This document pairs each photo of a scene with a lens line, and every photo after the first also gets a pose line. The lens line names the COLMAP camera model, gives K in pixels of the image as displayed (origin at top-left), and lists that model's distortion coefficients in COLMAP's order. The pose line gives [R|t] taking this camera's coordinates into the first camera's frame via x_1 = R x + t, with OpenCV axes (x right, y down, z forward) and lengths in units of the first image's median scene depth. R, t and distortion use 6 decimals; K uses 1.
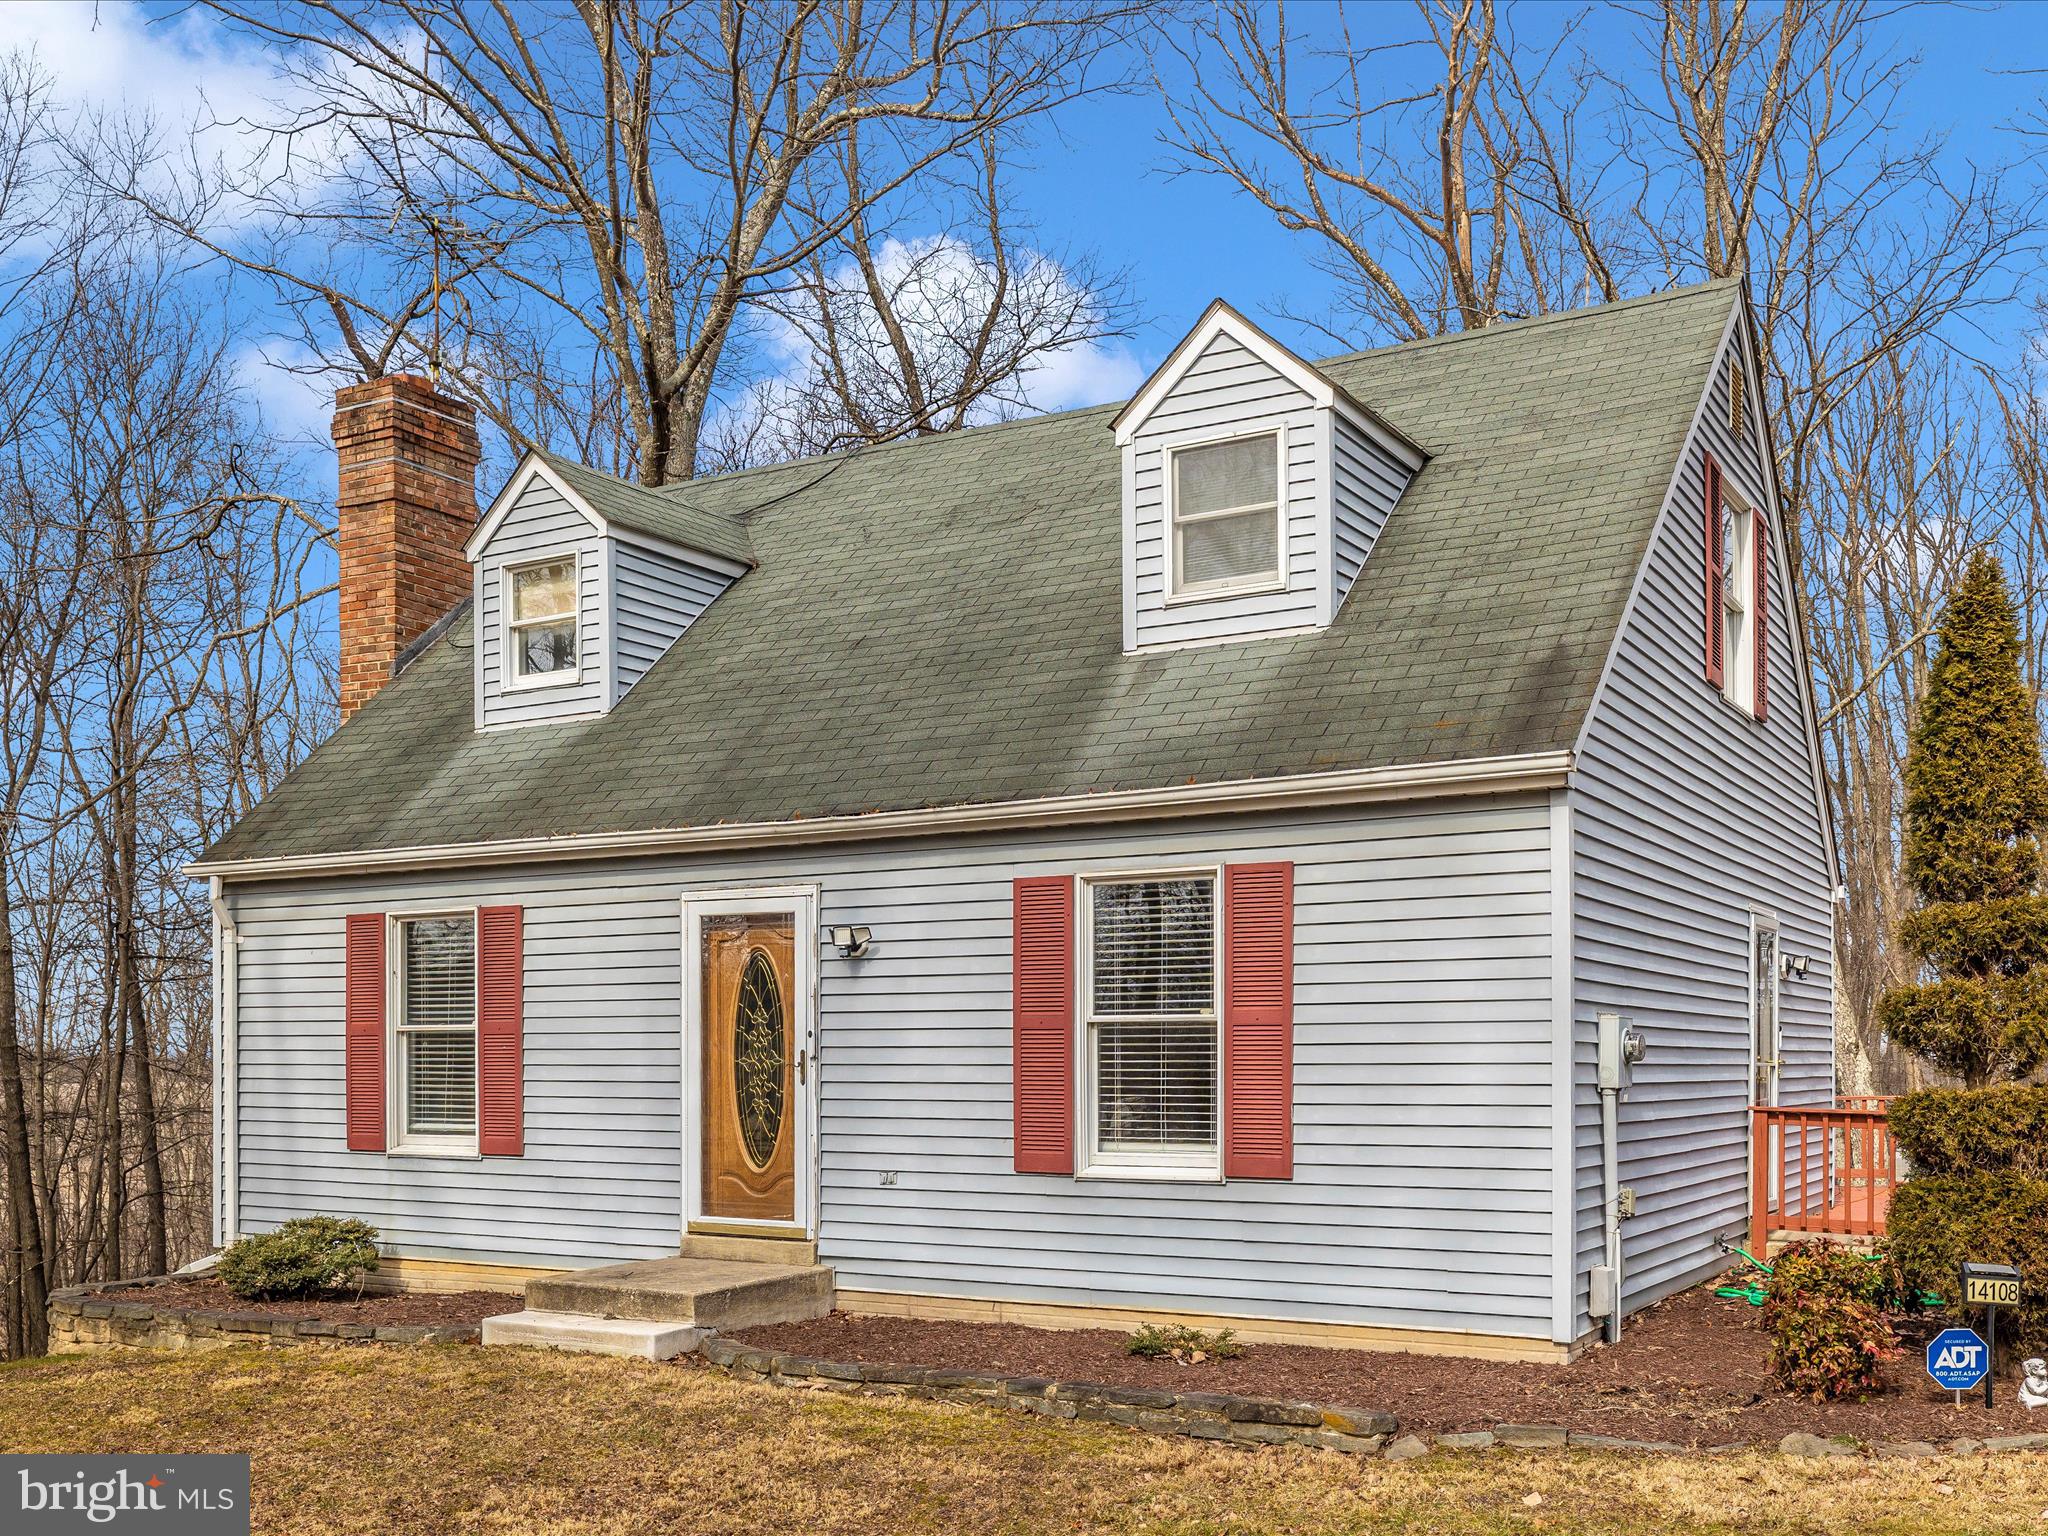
lens RADIAL K [[1951.4, 0, 1039.1], [0, 1951.4, 1079.8], [0, 0, 1]] dist [-0.003337, 0.010761]
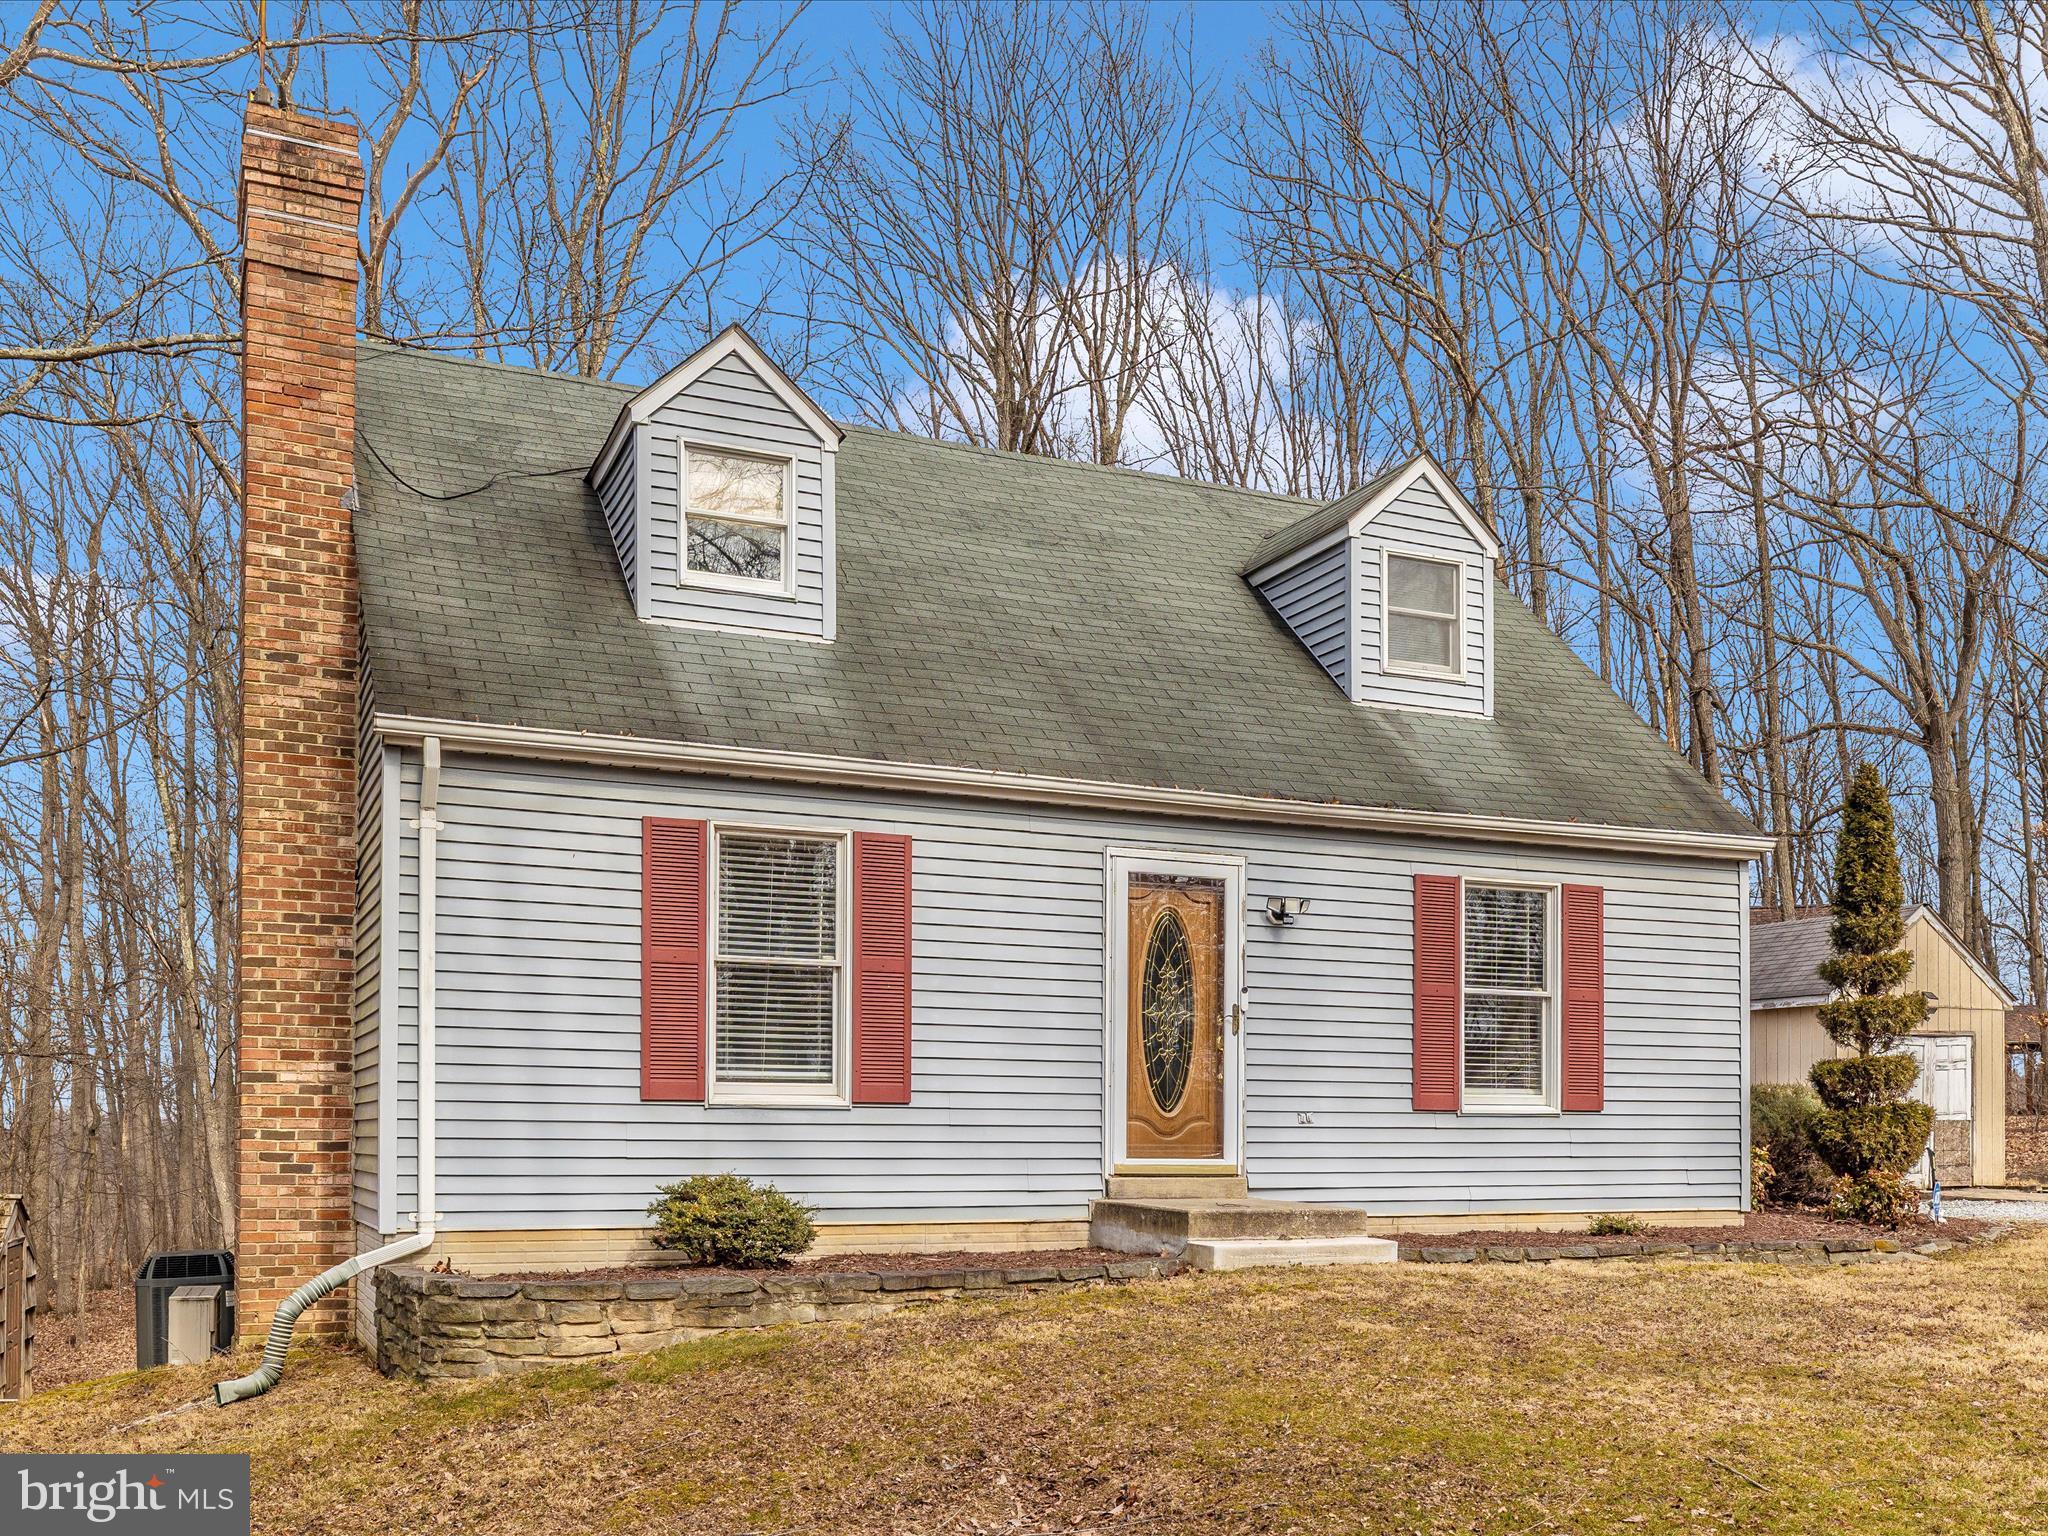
lens RADIAL K [[1881.7, 0, 1050.9], [0, 1881.7, 1111.1], [0, 0, 1]] dist [-0.003344, 0.005617]
pose [[0.582761, 0.013573, 0.812530, -1.050821], [0.003101, 0.999816, -0.018925, 0.065447], [-0.812638, 0.013548, 0.582611, 0.462437]]
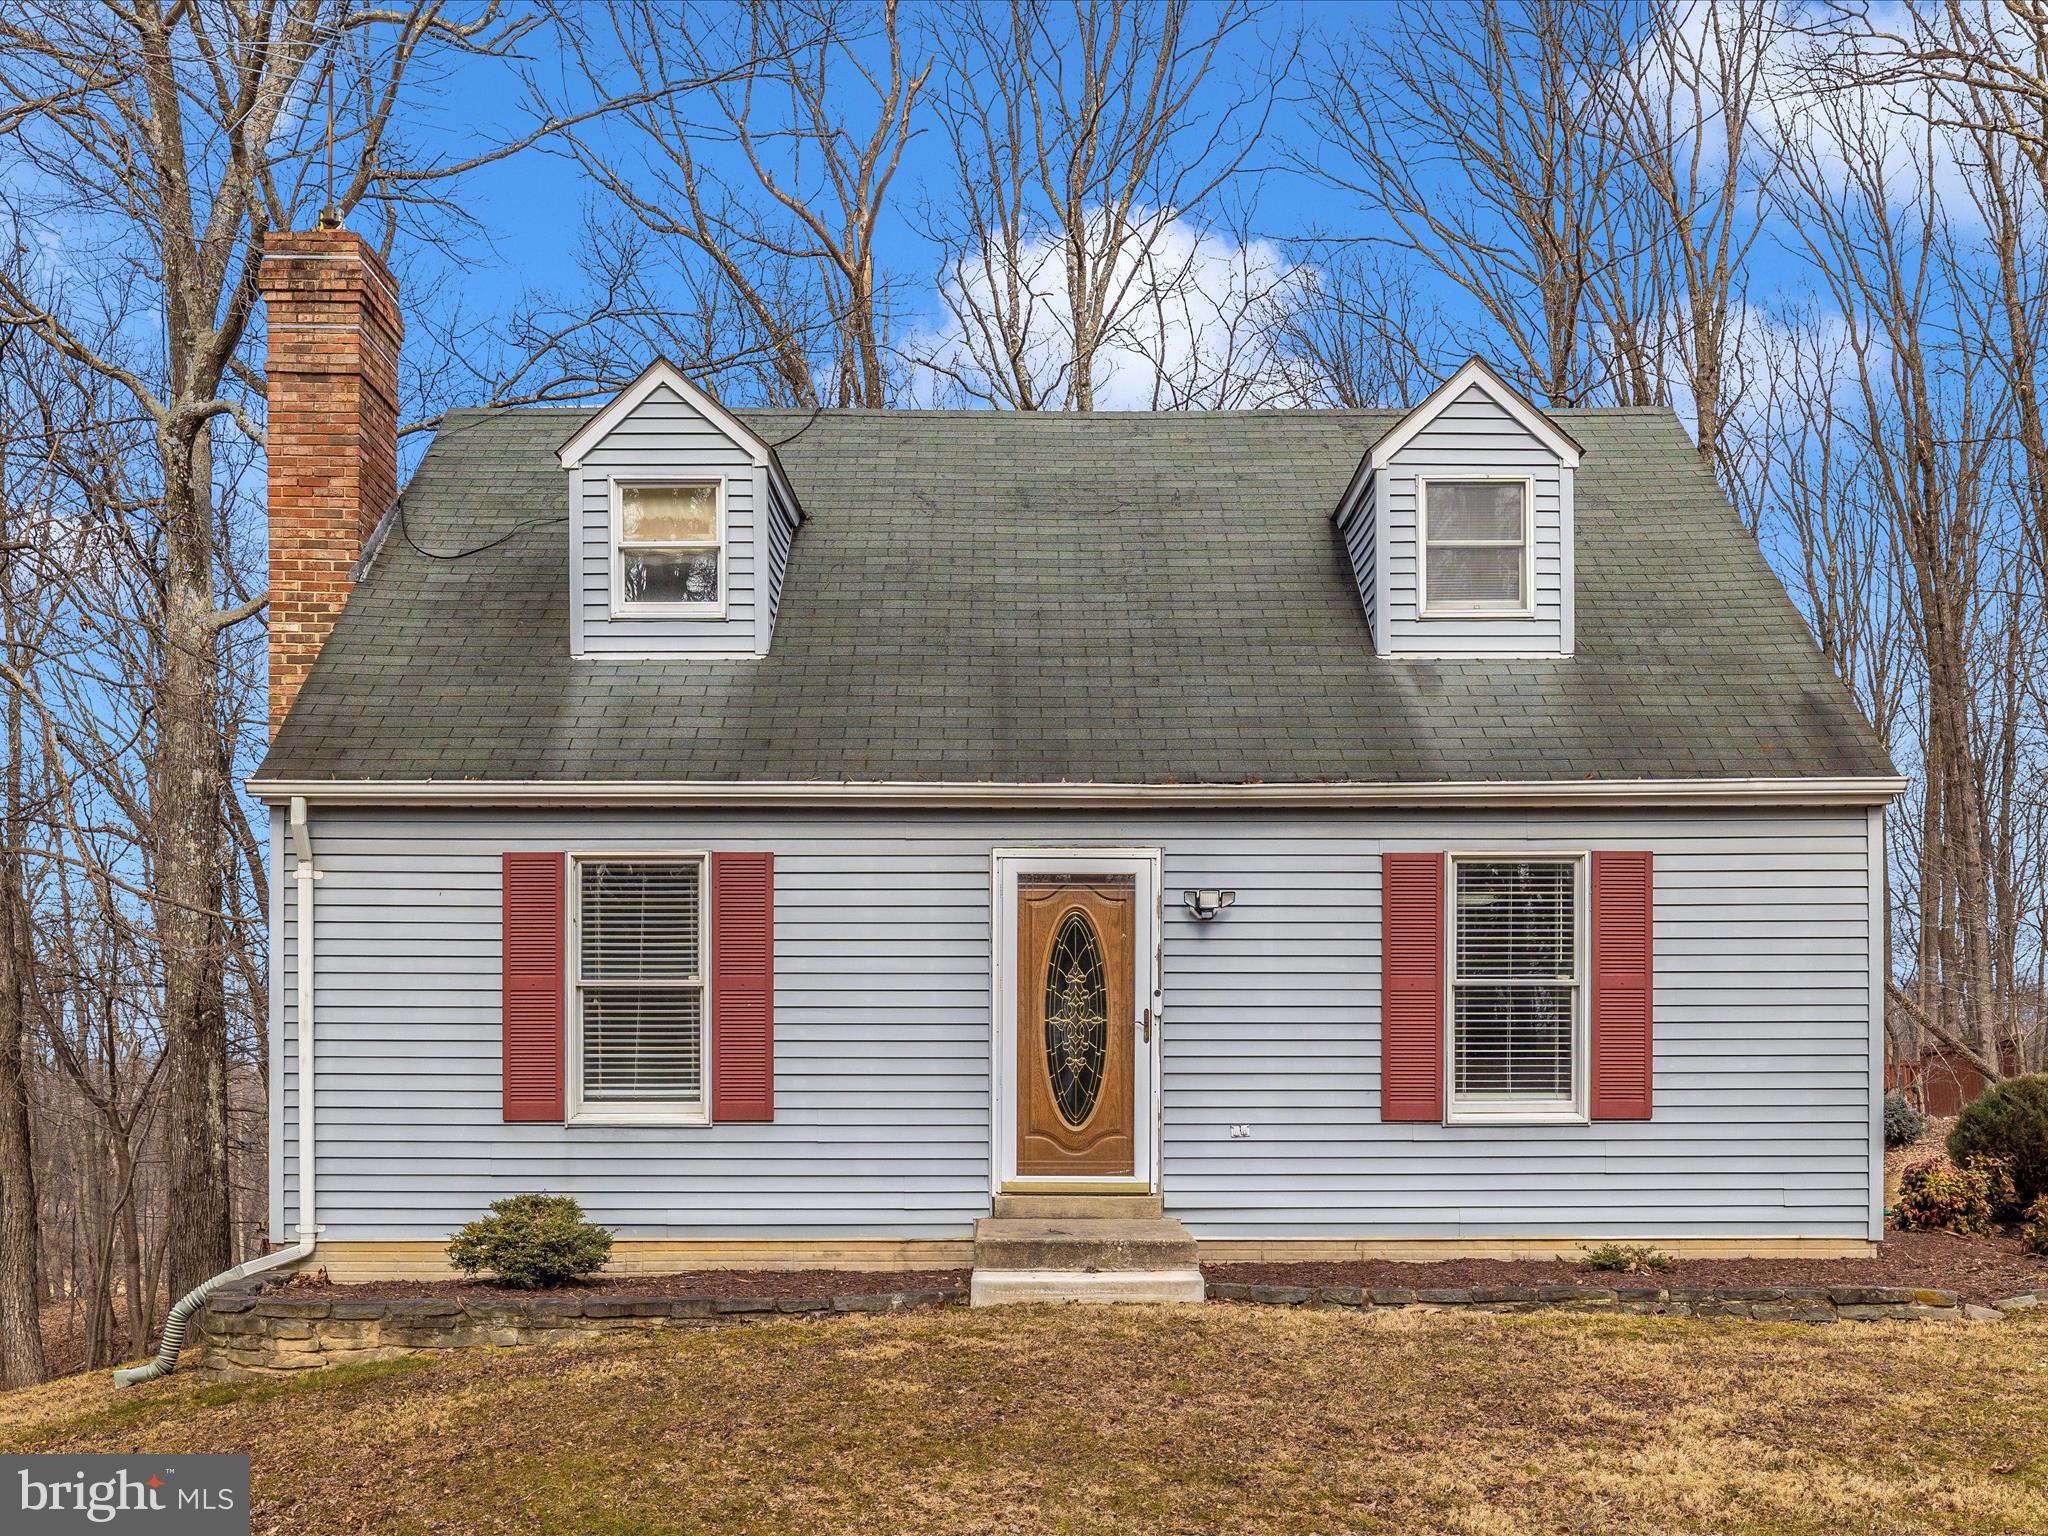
lens RADIAL K [[1951.4, 0, 1039.1], [0, 1951.4, 1079.8], [0, 0, 1]] dist [-0.003337, 0.010761]
pose [[0.862531, -0.001511, 0.506002, -0.688964], [0.005114, 0.999970, -0.005732, 0.027716], [-0.505979, 0.007532, 0.862513, 0.144013]]
